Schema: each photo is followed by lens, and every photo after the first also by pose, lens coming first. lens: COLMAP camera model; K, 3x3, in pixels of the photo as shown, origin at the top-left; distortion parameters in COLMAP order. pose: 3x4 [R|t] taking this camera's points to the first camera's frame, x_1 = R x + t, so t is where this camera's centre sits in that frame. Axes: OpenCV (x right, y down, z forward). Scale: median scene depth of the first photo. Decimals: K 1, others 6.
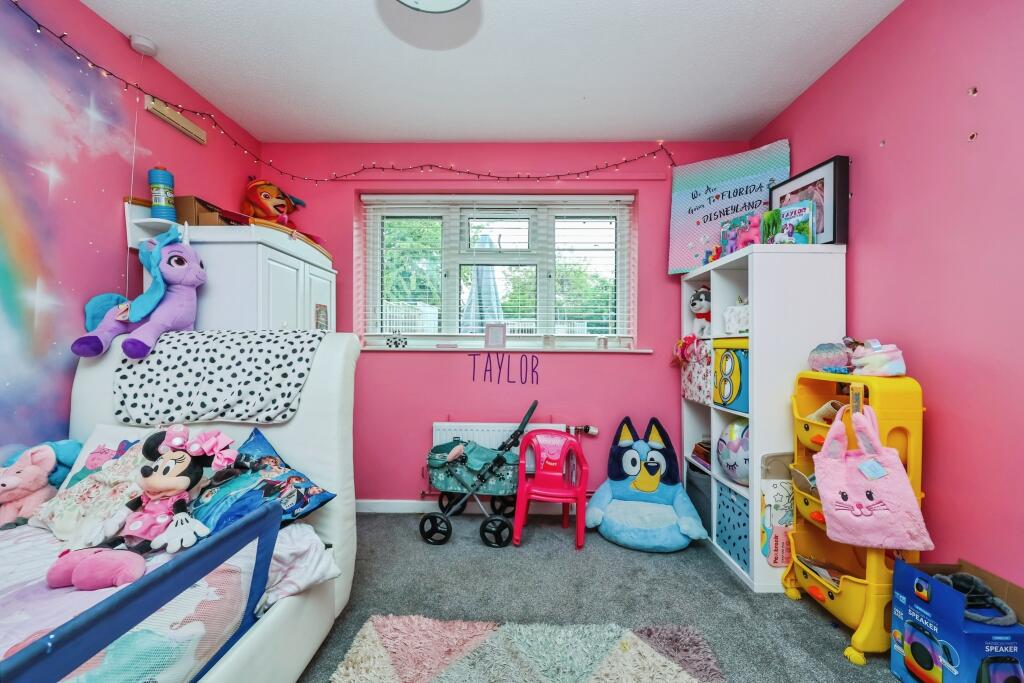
lens RADIAL K [[418.6, 0, 509.8], [0, 418.6, 345.4], [0, 0, 1]] dist [-0.001128, 0.000713]
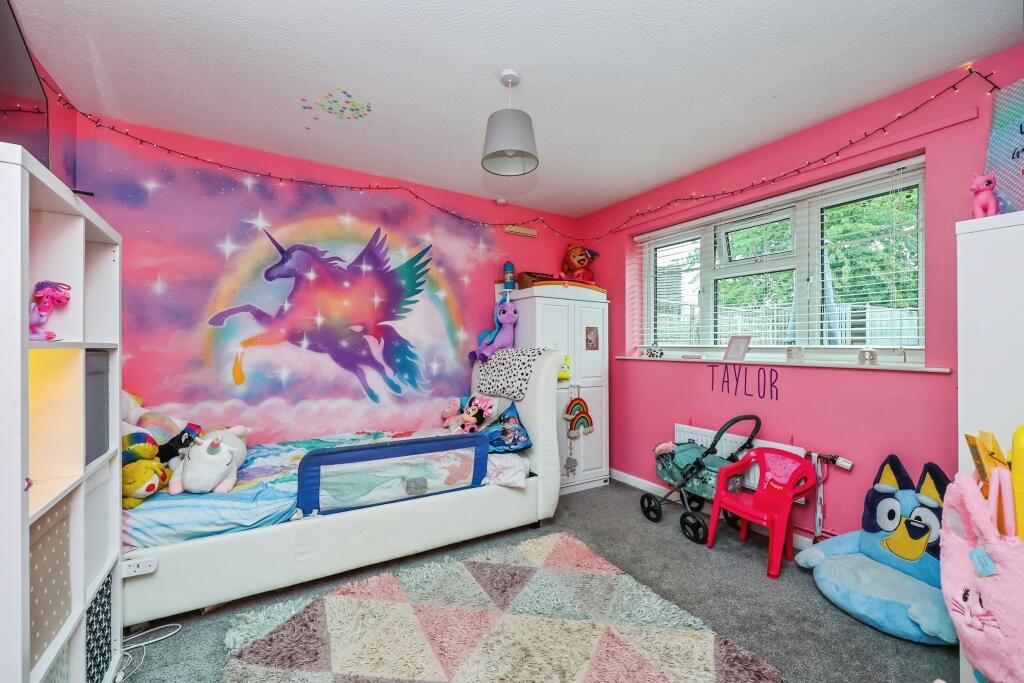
lens RADIAL K [[418.6, 0, 503.1], [0, 418.6, 344.1], [0, 0, 1]] dist [-0.001128, 0.000713]
pose [[0.518183, -0.006806, -0.855243, 0.587345], [-0.000344, 0.999967, -0.008166, -0.025763], [0.855270, 0.004525, 0.518163, -0.002608]]
